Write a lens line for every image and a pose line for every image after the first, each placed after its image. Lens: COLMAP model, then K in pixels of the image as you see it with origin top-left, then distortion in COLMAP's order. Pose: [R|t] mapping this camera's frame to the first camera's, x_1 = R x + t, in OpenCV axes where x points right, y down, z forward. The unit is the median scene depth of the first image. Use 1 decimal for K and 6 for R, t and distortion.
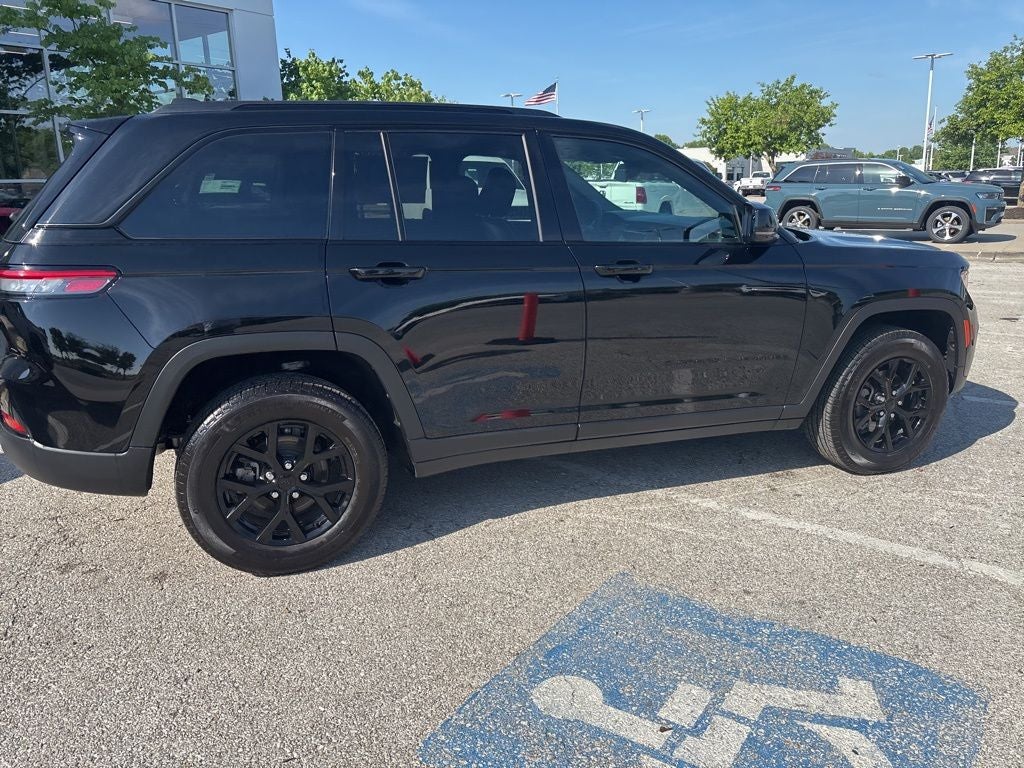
lens RADIAL K [[771.1, 0, 505.6], [0, 771.1, 384.2], [0, 0, 1]] dist [0.046334, -0.055174]
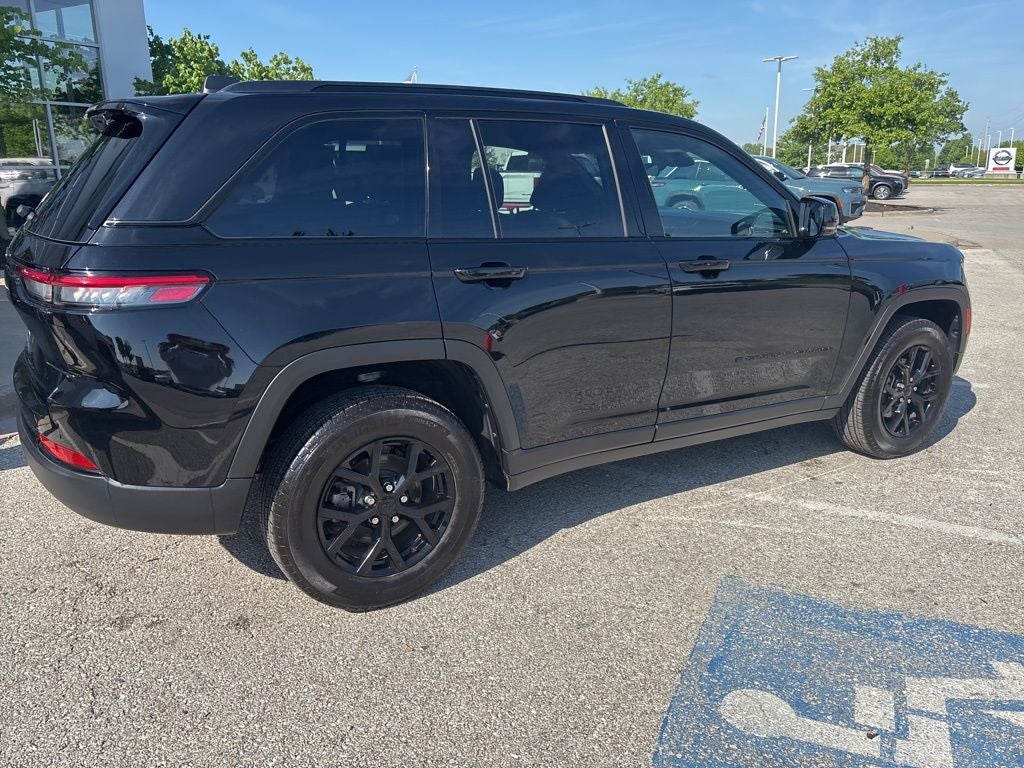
lens RADIAL K [[771.1, 0, 506.9], [0, 771.1, 388.0], [0, 0, 1]] dist [0.046334, -0.055174]
pose [[0.983486, -0.040282, 0.176447, -0.269530], [0.037779, 0.999133, 0.017521, -0.019903], [-0.177000, -0.010566, 0.984154, 0.077540]]
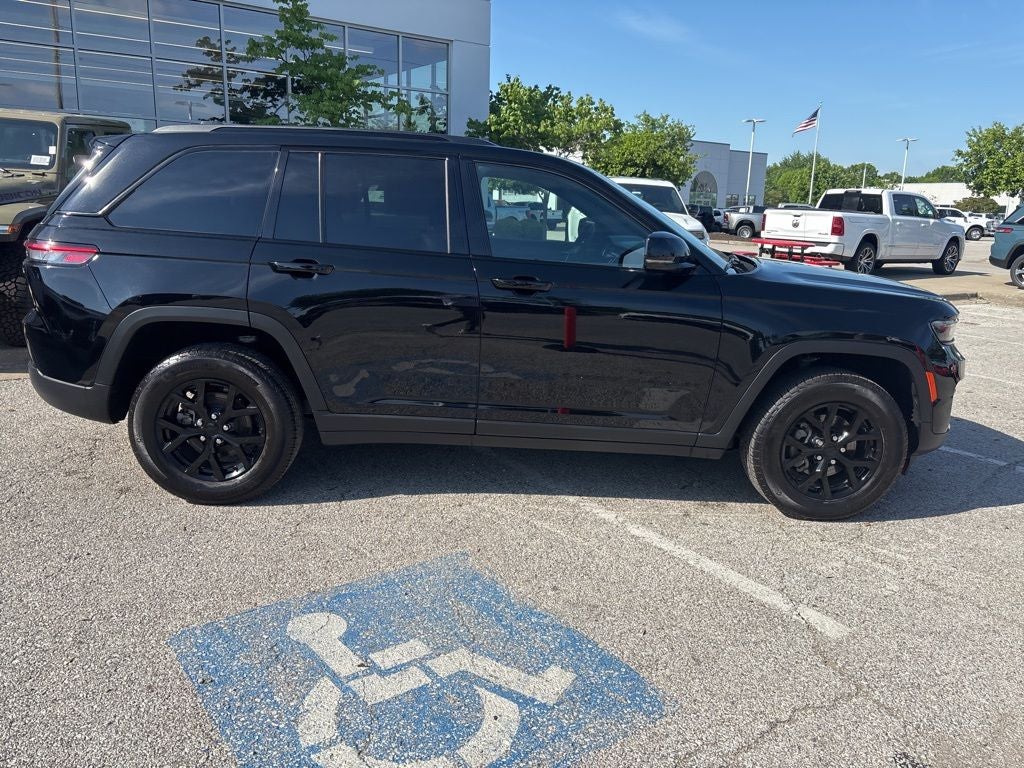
lens RADIAL K [[771.1, 0, 508.4], [0, 771.1, 383.9], [0, 0, 1]] dist [0.046334, -0.055174]
pose [[0.949828, 0.119089, -0.289214, 0.466523], [-0.126524, 0.991938, -0.007076, 0.002524], [0.286040, 0.043313, 0.957238, -0.049967]]
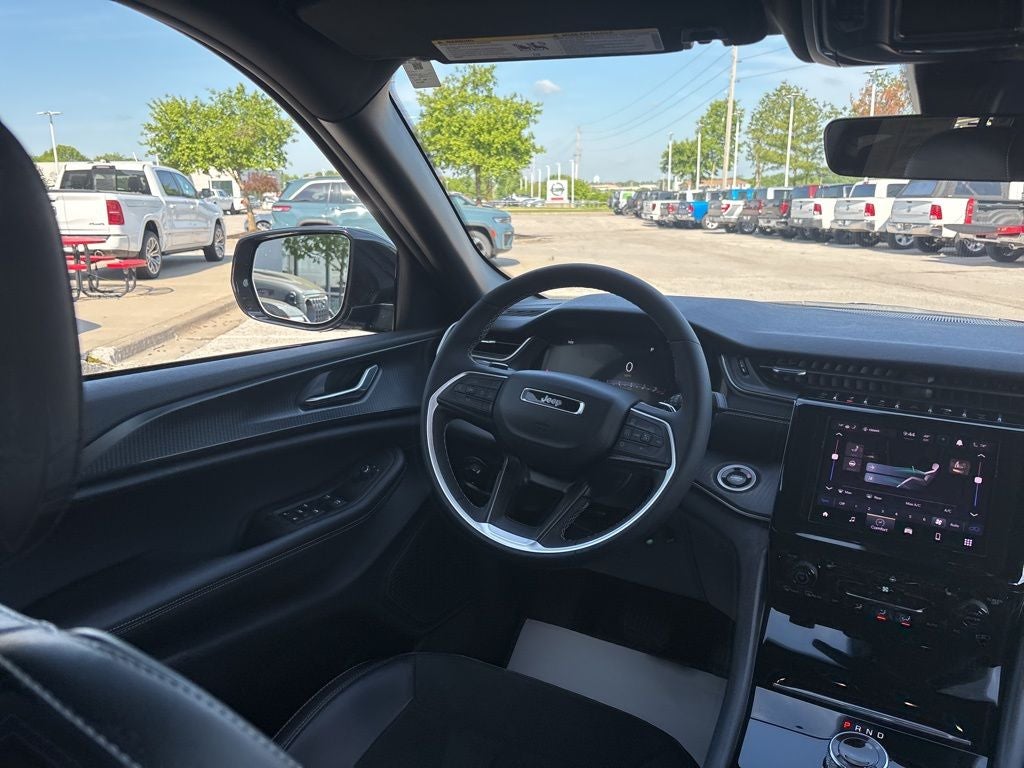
lens RADIAL K [[771.1, 0, 496.6], [0, 771.1, 390.0], [0, 0, 1]] dist [0.046334, -0.055174]
pose [[0.778665, -0.133851, 0.612997, -0.053253], [0.143903, 0.989036, 0.033166, -0.304460], [-0.610715, 0.062387, 0.789389, 1.197522]]
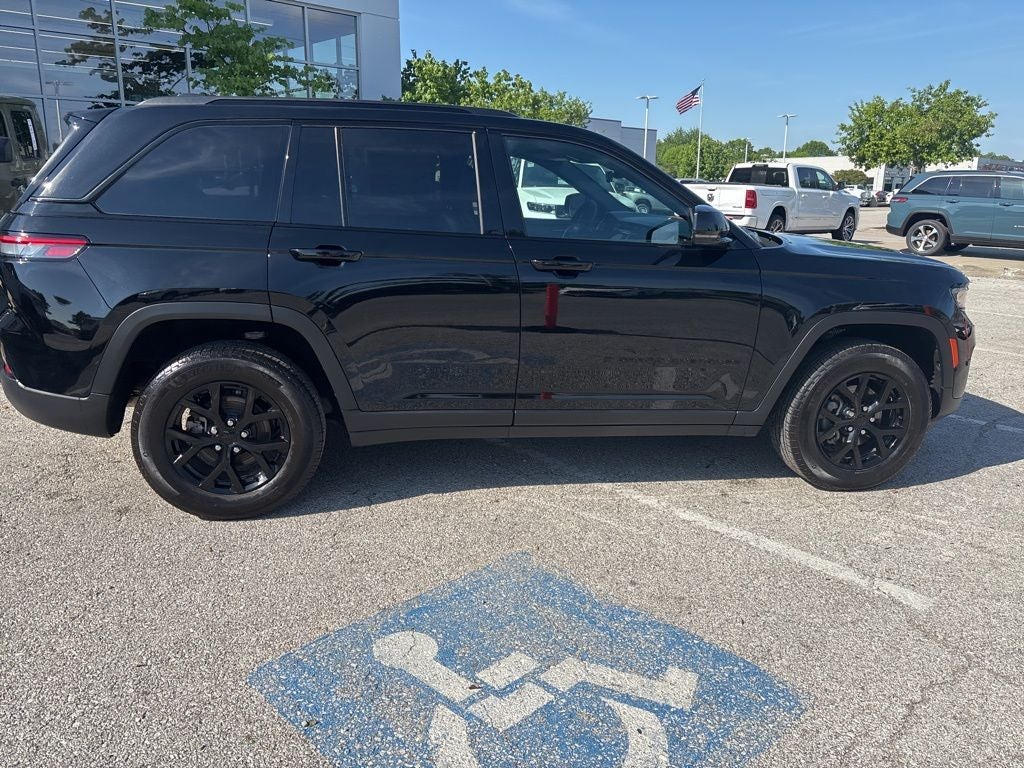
lens RADIAL K [[771.1, 0, 507.0], [0, 771.1, 382.4], [0, 0, 1]] dist [0.046334, -0.055174]
pose [[0.983695, 0.076027, -0.162987, 0.260892], [-0.076532, 0.997062, 0.003186, 0.011568], [0.162750, 0.009339, 0.986623, -0.036190]]
